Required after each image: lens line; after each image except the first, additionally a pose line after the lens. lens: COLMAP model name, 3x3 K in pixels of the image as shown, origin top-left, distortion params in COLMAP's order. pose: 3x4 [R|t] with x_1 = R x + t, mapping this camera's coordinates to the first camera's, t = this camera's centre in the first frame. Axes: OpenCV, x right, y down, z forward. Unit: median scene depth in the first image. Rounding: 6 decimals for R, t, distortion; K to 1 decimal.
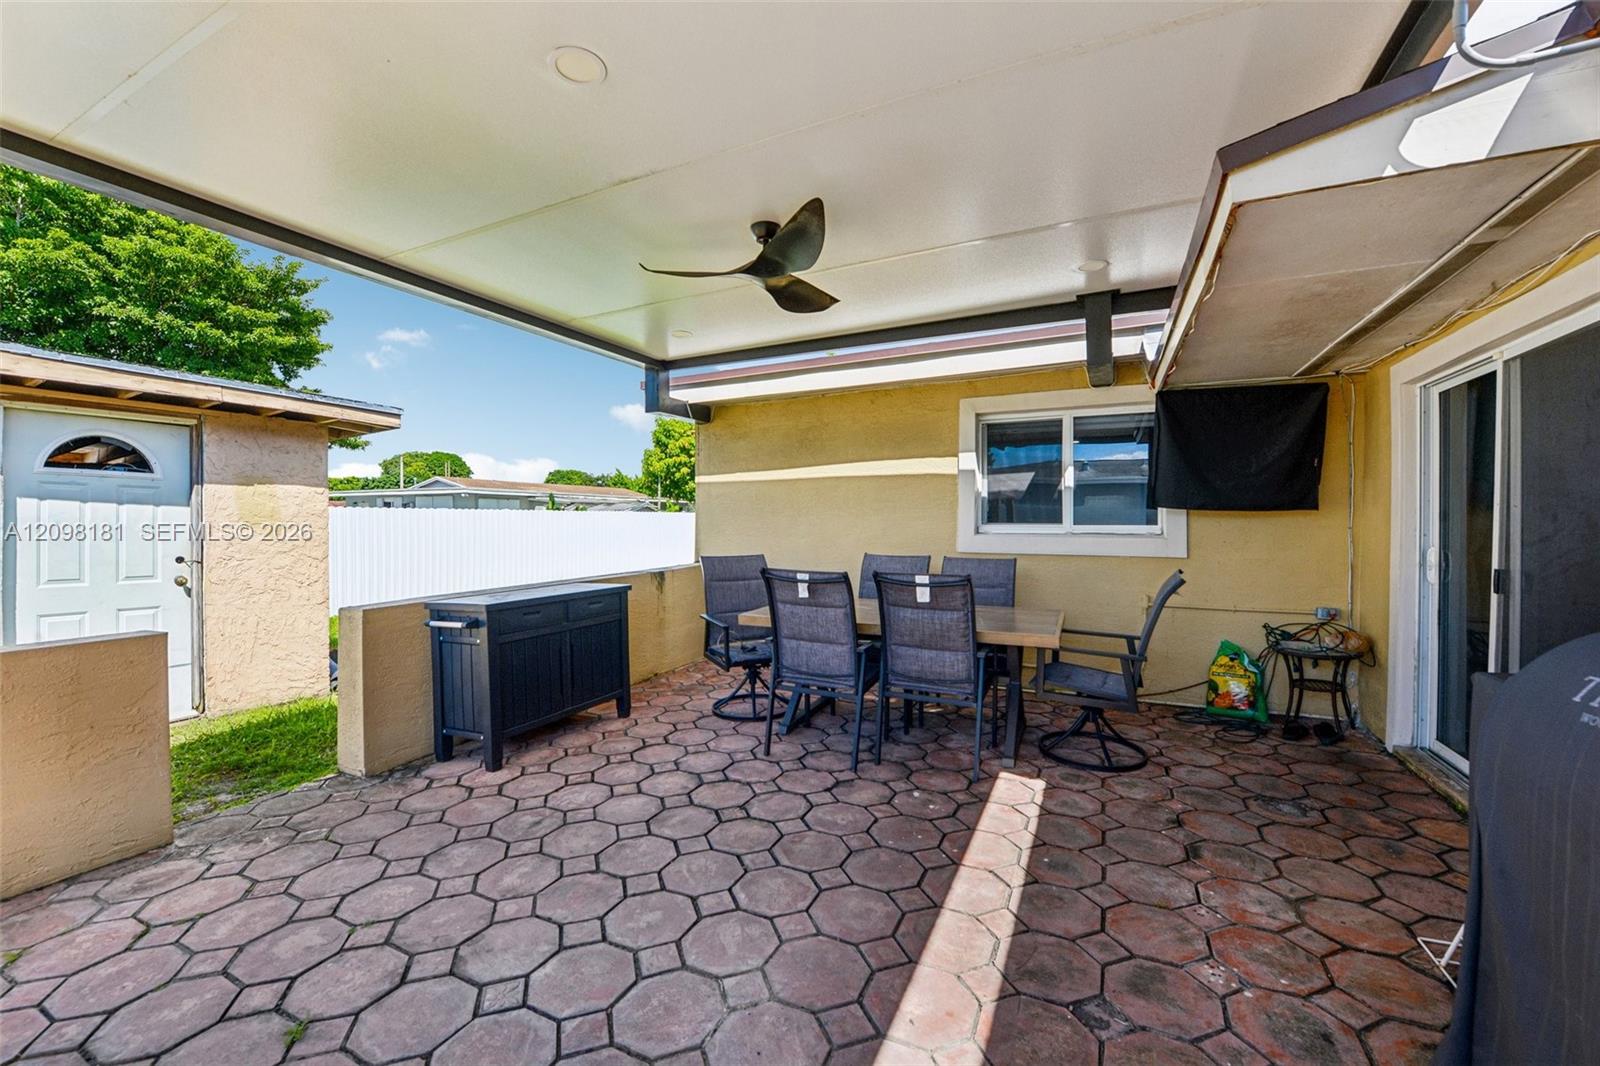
lens RADIAL K [[636.0, 0, 798.9], [0, 636.0, 526.1], [0, 0, 1]] dist [-0.013357, -0.000593]
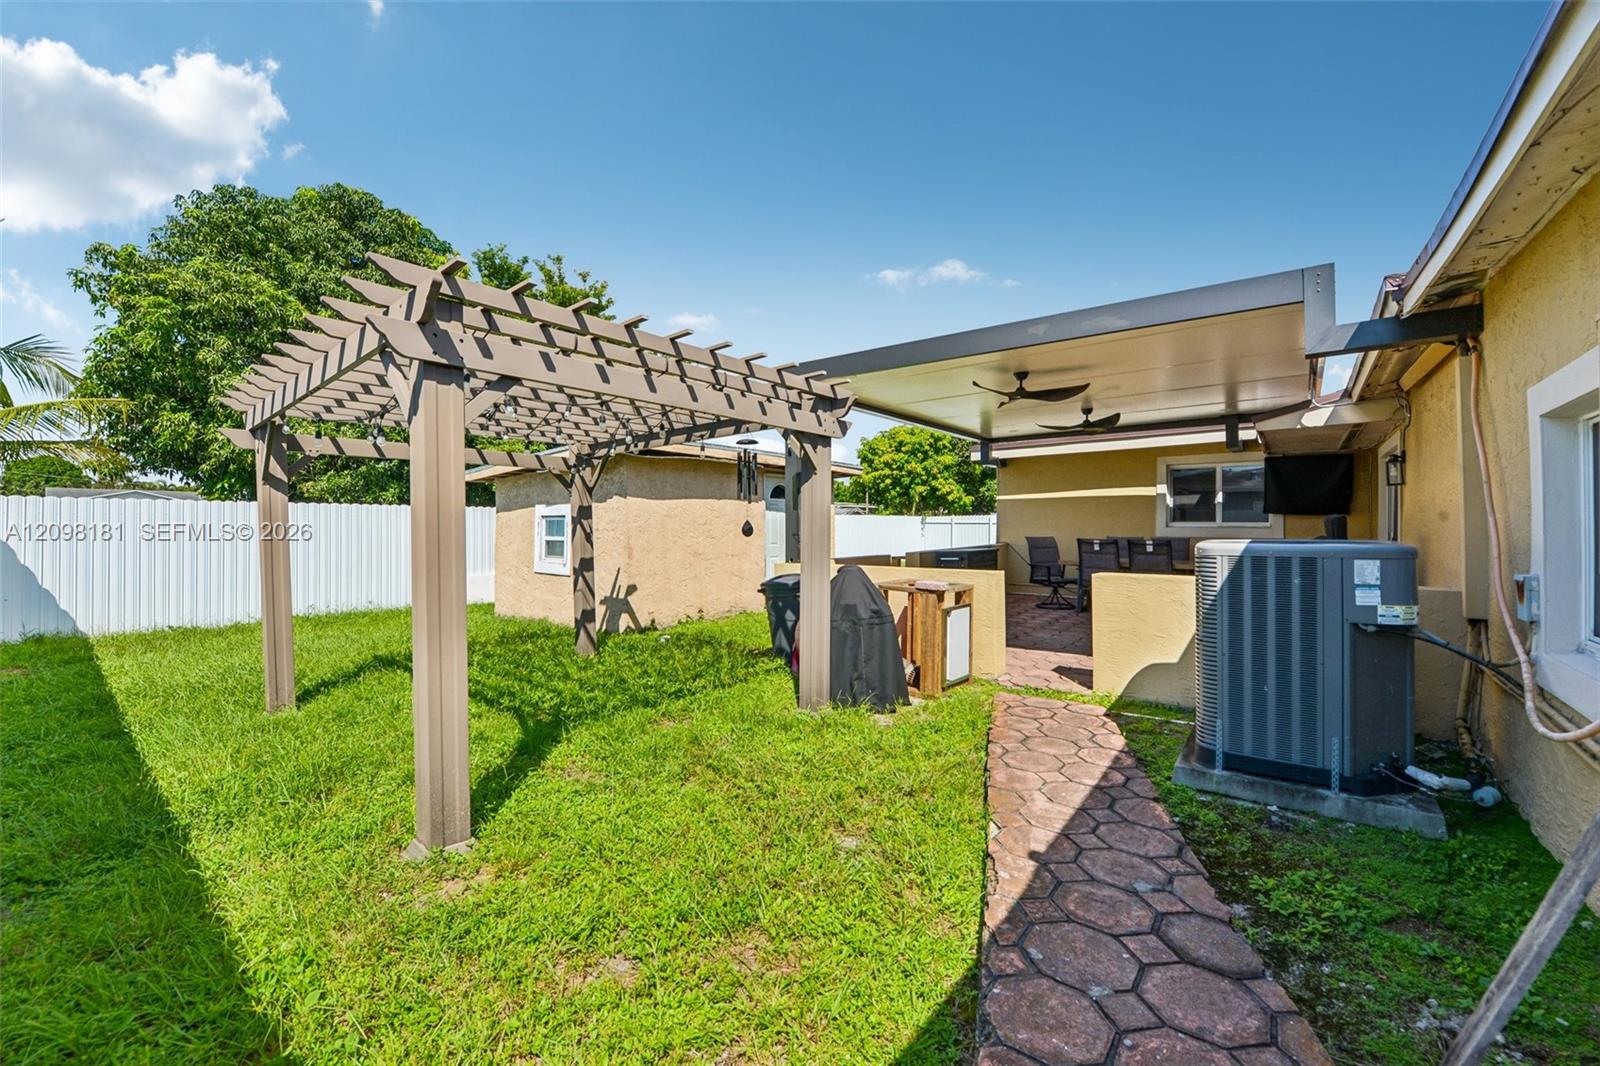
lens RADIAL K [[636.0, 0, 795.8], [0, 636.0, 532.1], [0, 0, 1]] dist [-0.013357, -0.000593]
pose [[0.973908, 0.002145, -0.226933, -0.383251], [-0.001264, 0.999991, 0.004027, 0.021575], [0.226939, -0.003635, 0.973902, -1.129293]]
